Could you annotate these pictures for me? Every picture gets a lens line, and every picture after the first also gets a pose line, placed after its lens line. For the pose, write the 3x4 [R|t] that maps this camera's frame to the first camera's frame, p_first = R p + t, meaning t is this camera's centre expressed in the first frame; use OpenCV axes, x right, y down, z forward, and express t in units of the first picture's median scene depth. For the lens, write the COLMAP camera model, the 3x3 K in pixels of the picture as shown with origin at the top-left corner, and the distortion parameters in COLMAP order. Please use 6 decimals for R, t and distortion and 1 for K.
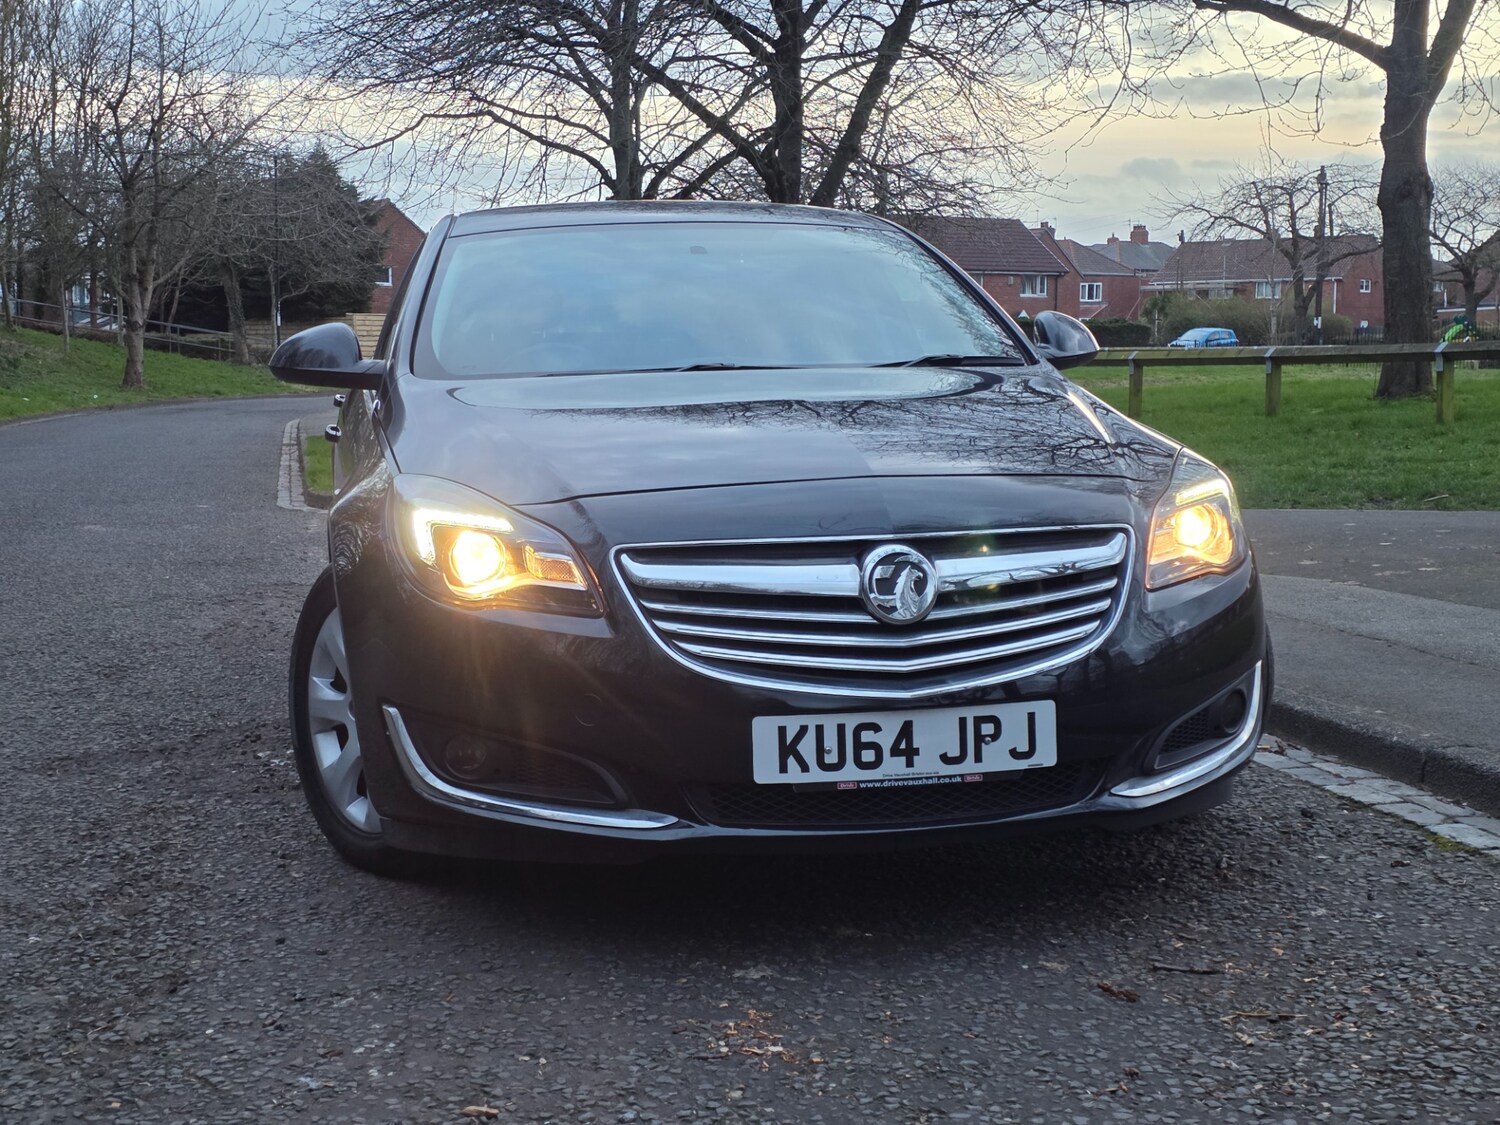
lens RADIAL K [[2004.4, 0, 751.9], [0, 2004.4, 556.5], [0, 0, 1]] dist [0.206379, -0.619329]
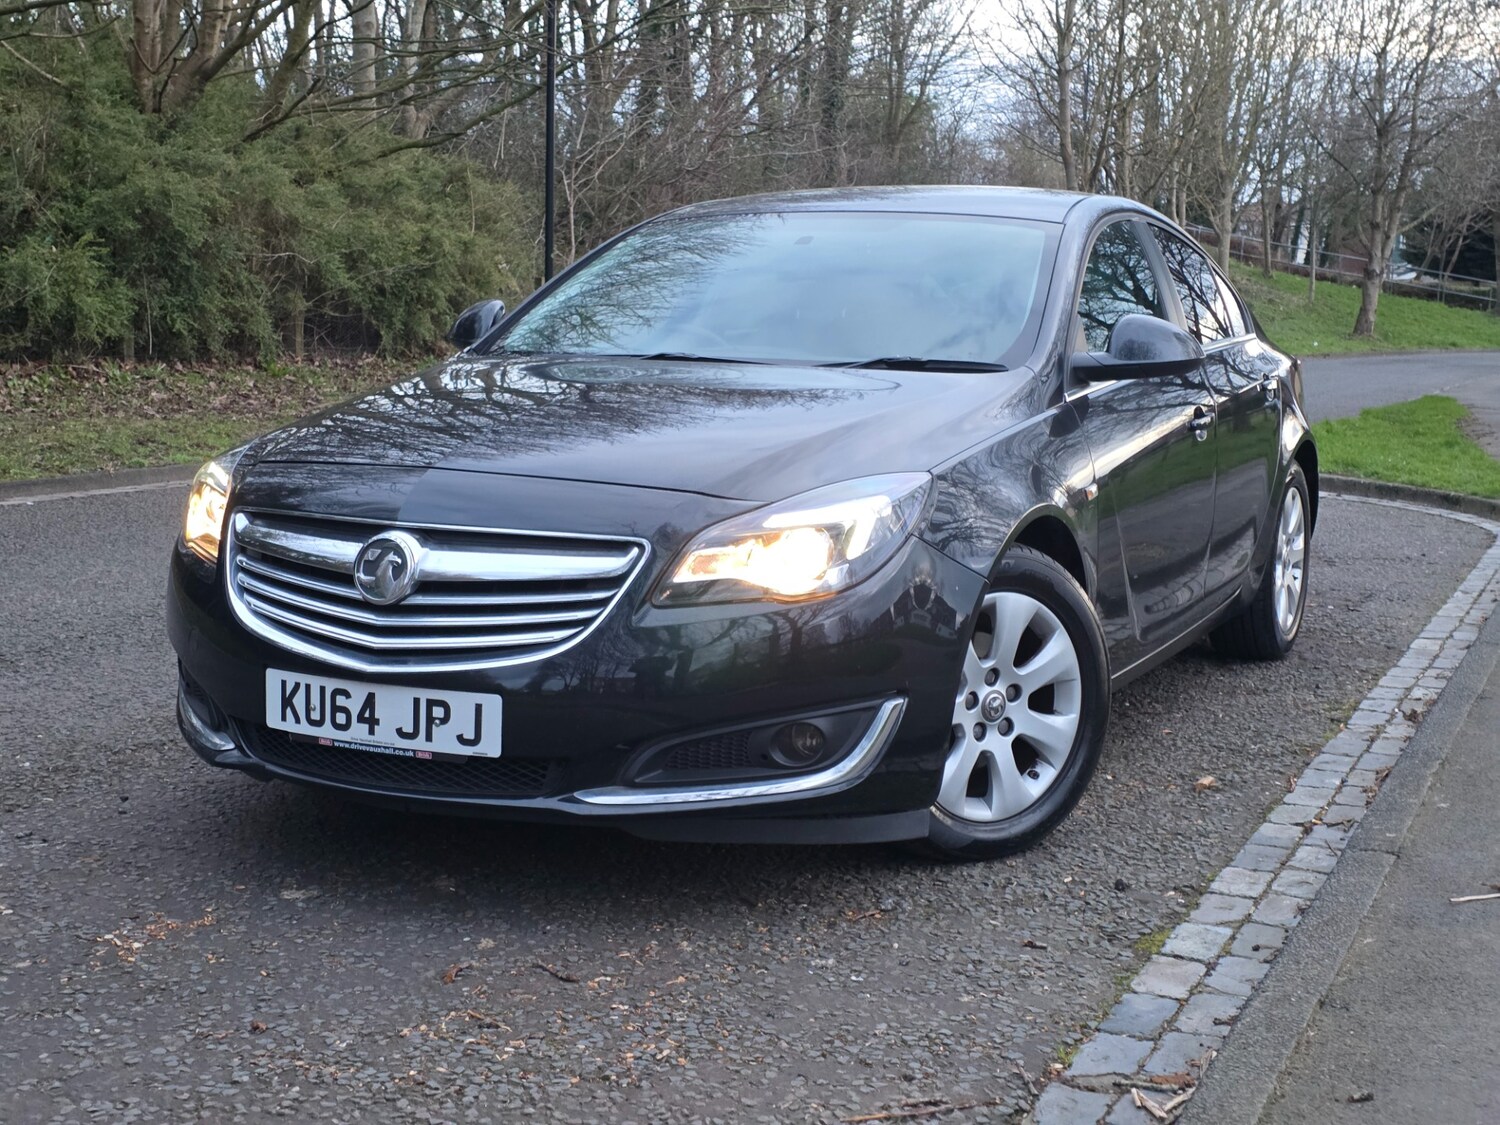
lens RADIAL K [[2004.1, 0, 748.0], [0, 2004.1, 604.0], [0, 0, 1]] dist [0.199804, -0.596265]
pose [[0.794392, 0.126266, -0.594137, 0.873603], [-0.096218, 0.991963, 0.082164, -0.074704], [0.599737, -0.008104, 0.800156, 0.243372]]
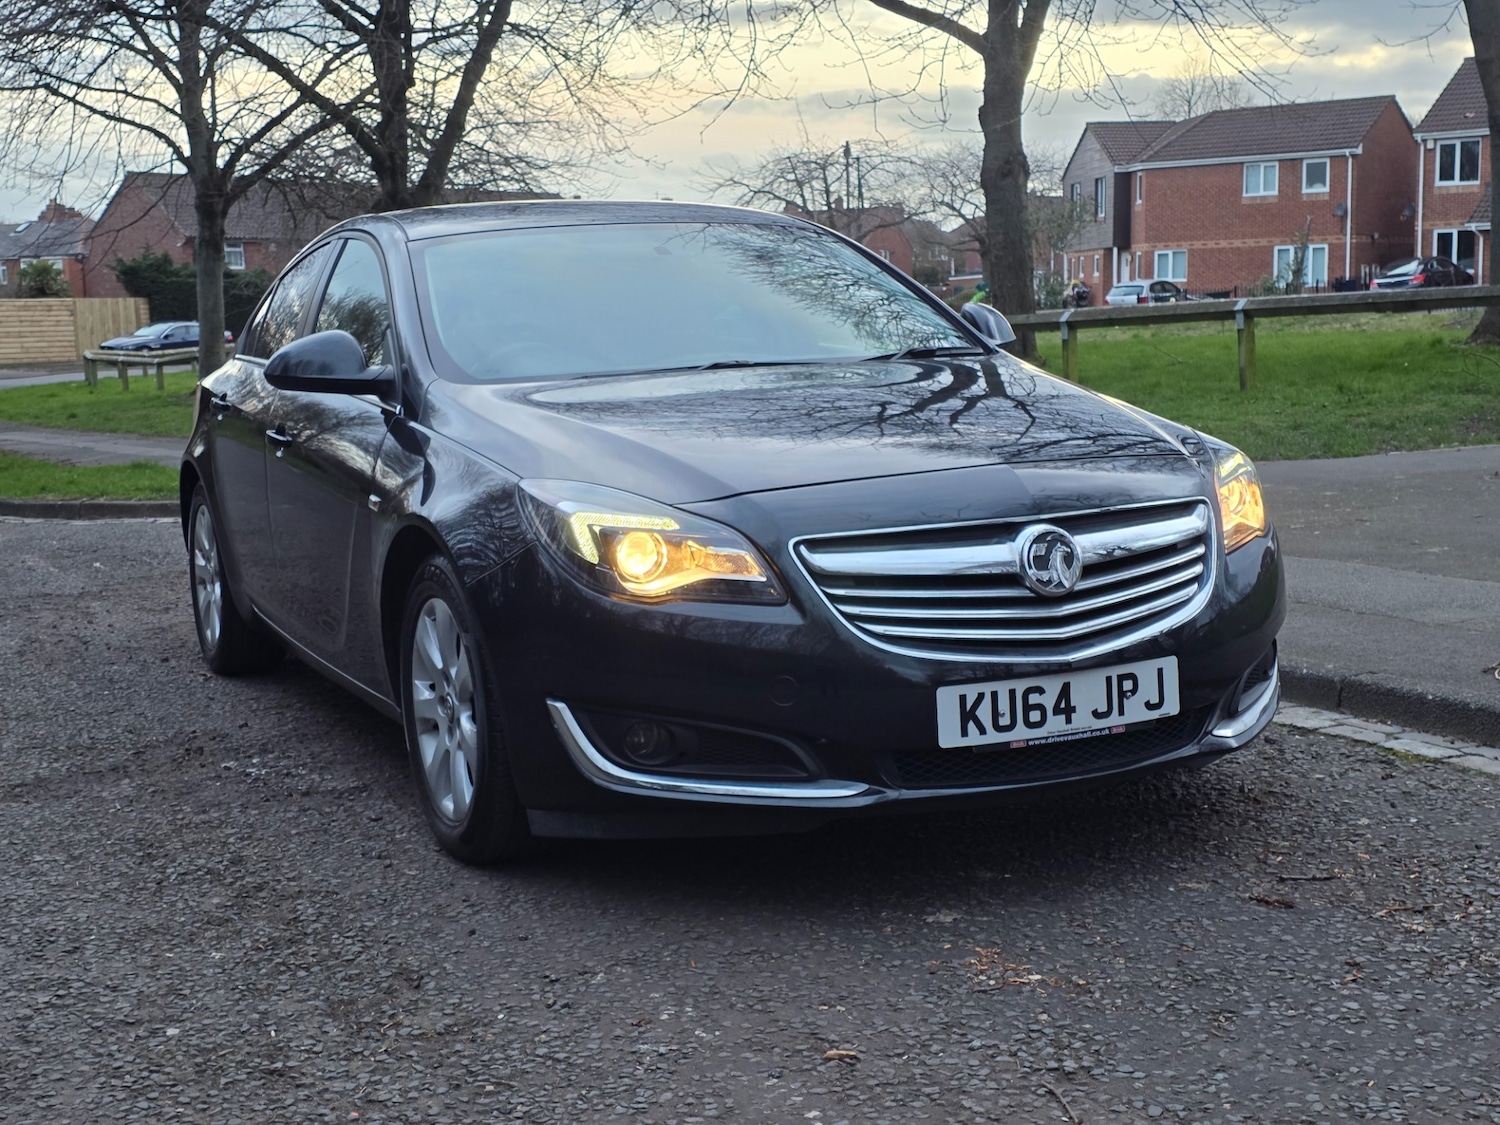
lens RADIAL K [[2027.6, 0, 767.6], [0, 2027.6, 556.6], [0, 0, 1]] dist [0.177275, -0.491269]
pose [[0.969177, -0.053284, 0.240534, -0.349543], [0.050373, 0.998564, 0.018237, -0.015114], [-0.241160, -0.005559, 0.970469, -0.052980]]
